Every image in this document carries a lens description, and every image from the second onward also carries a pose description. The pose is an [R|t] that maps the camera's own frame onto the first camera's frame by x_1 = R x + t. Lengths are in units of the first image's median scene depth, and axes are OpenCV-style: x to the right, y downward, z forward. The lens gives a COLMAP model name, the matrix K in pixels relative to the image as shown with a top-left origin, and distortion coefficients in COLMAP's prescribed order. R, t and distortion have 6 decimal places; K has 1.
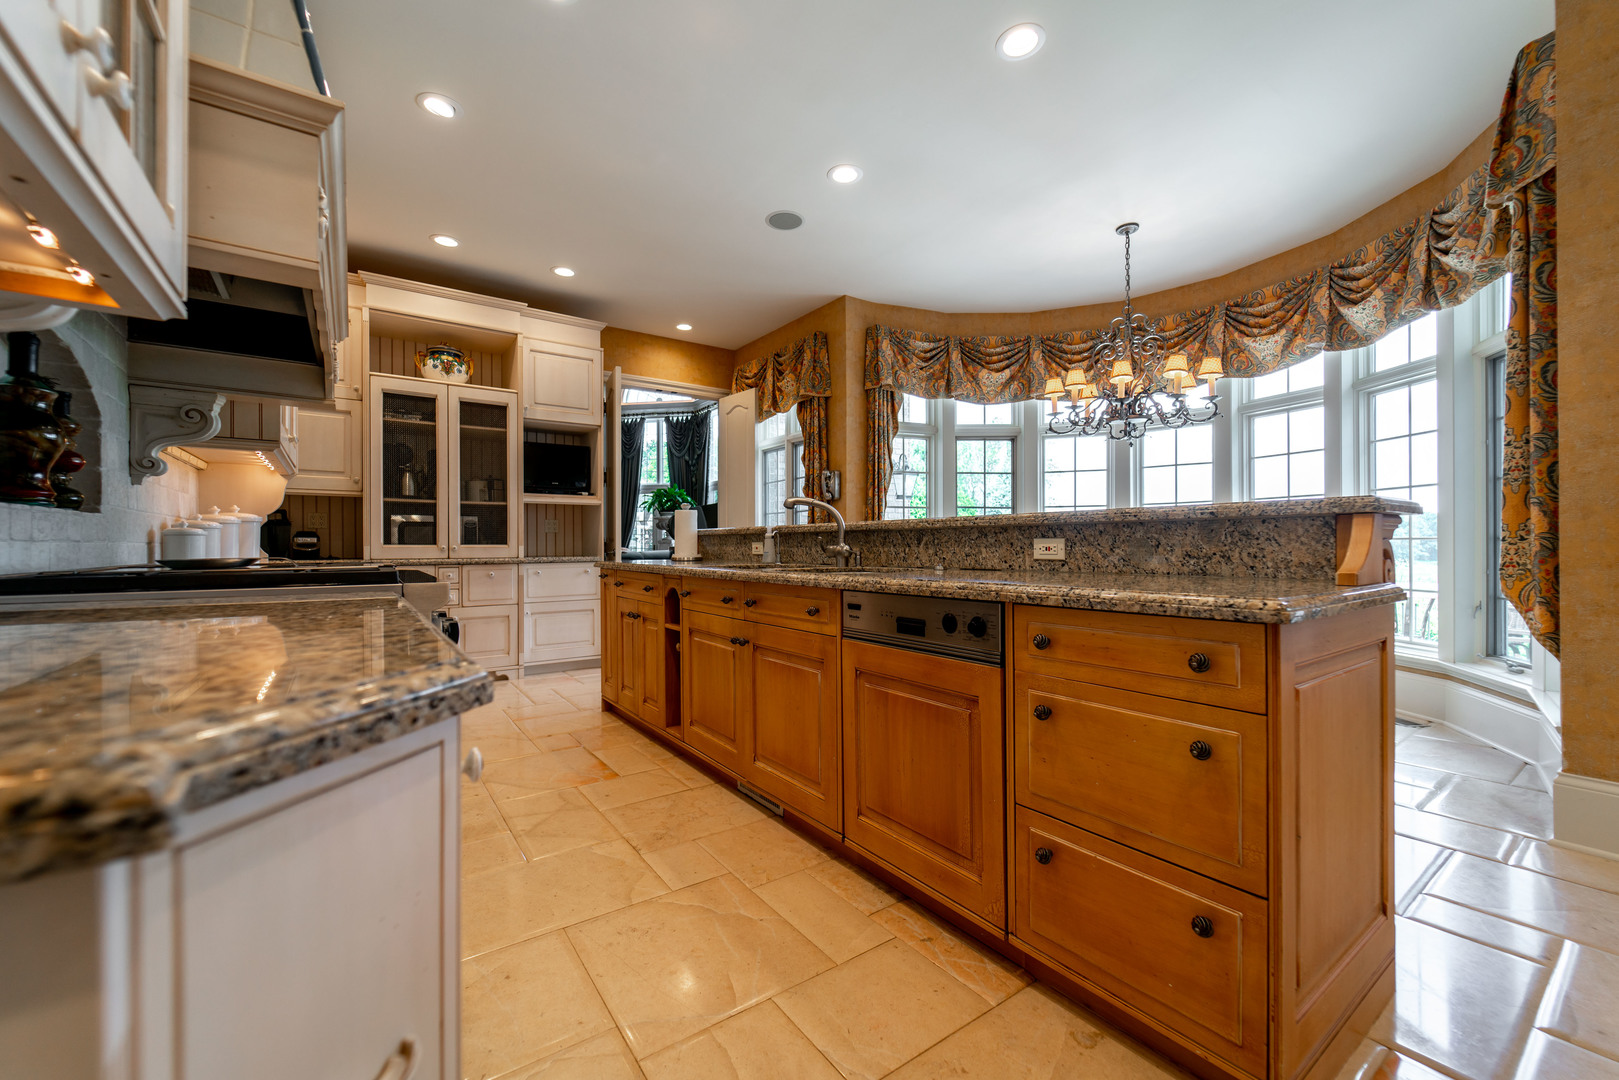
lens RADIAL K [[655.6, 0, 806.6], [0, 655.6, 543.9], [0, 0, 1]] dist [-0.013271, -0.001793]
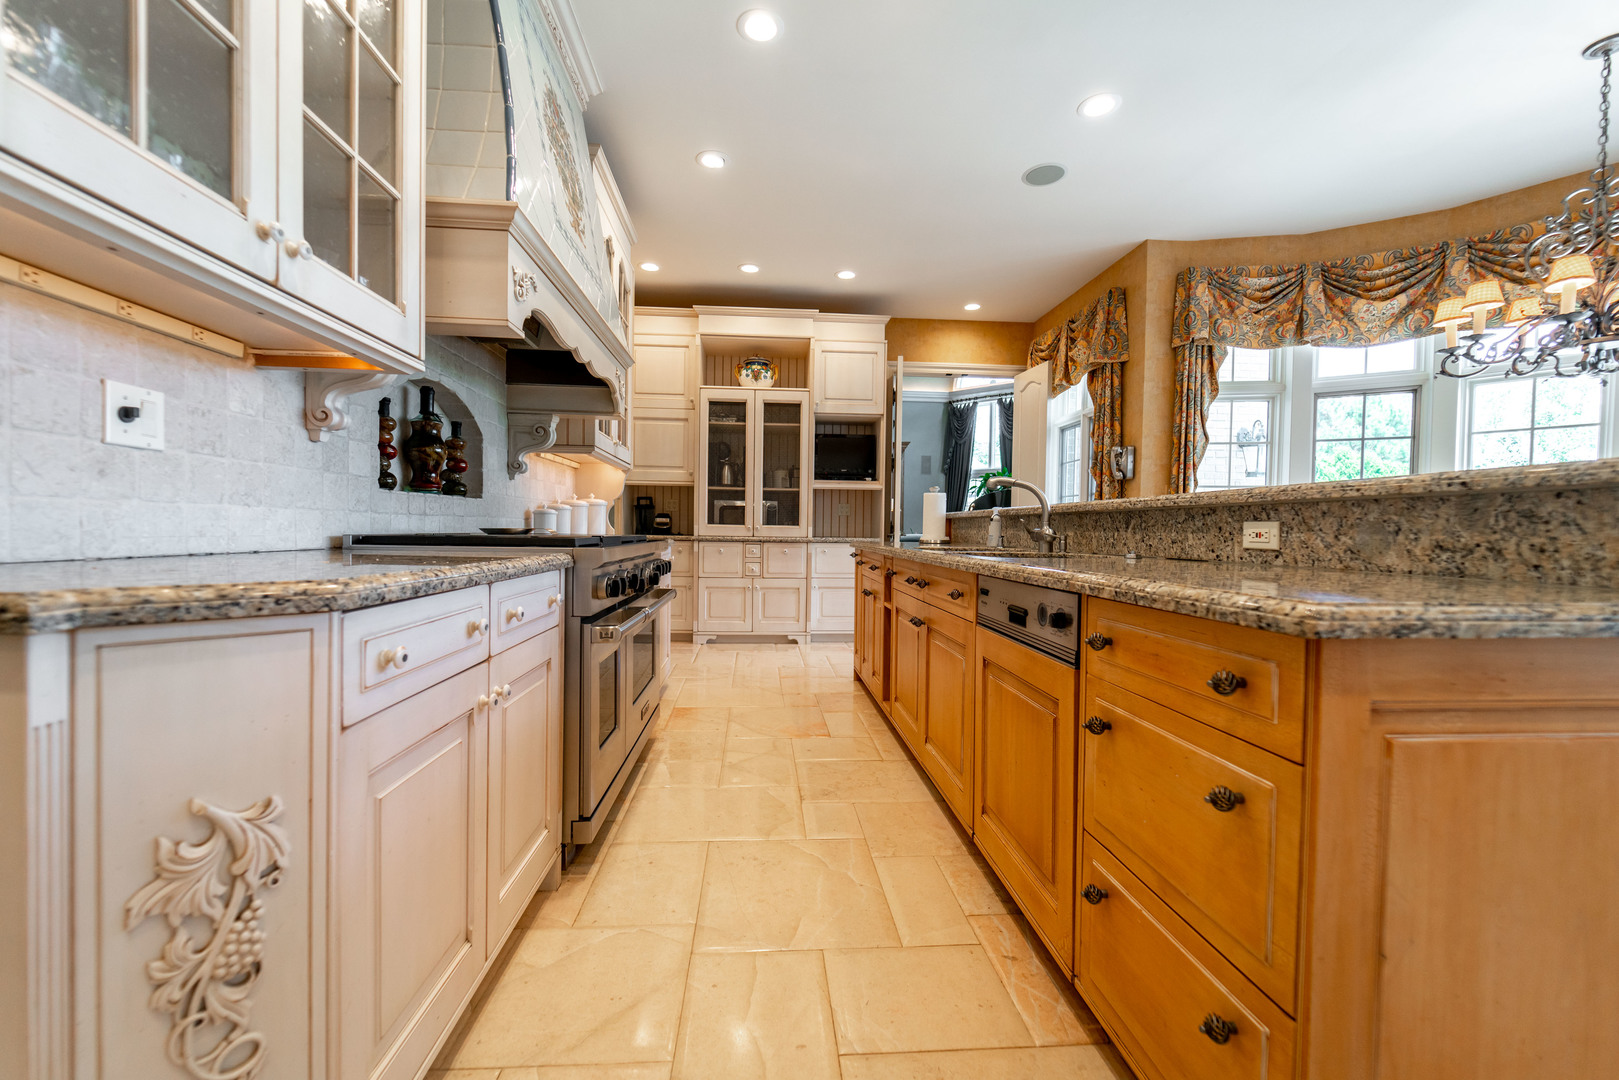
lens RADIAL K [[655.6, 0, 794.7], [0, 655.6, 546.0], [0, 0, 1]] dist [-0.013271, -0.001793]
pose [[0.847044, 0.028367, -0.530765, 0.208817], [-0.014883, 0.999449, 0.029664, 0.003997], [0.531314, -0.017227, 0.847000, 0.039625]]
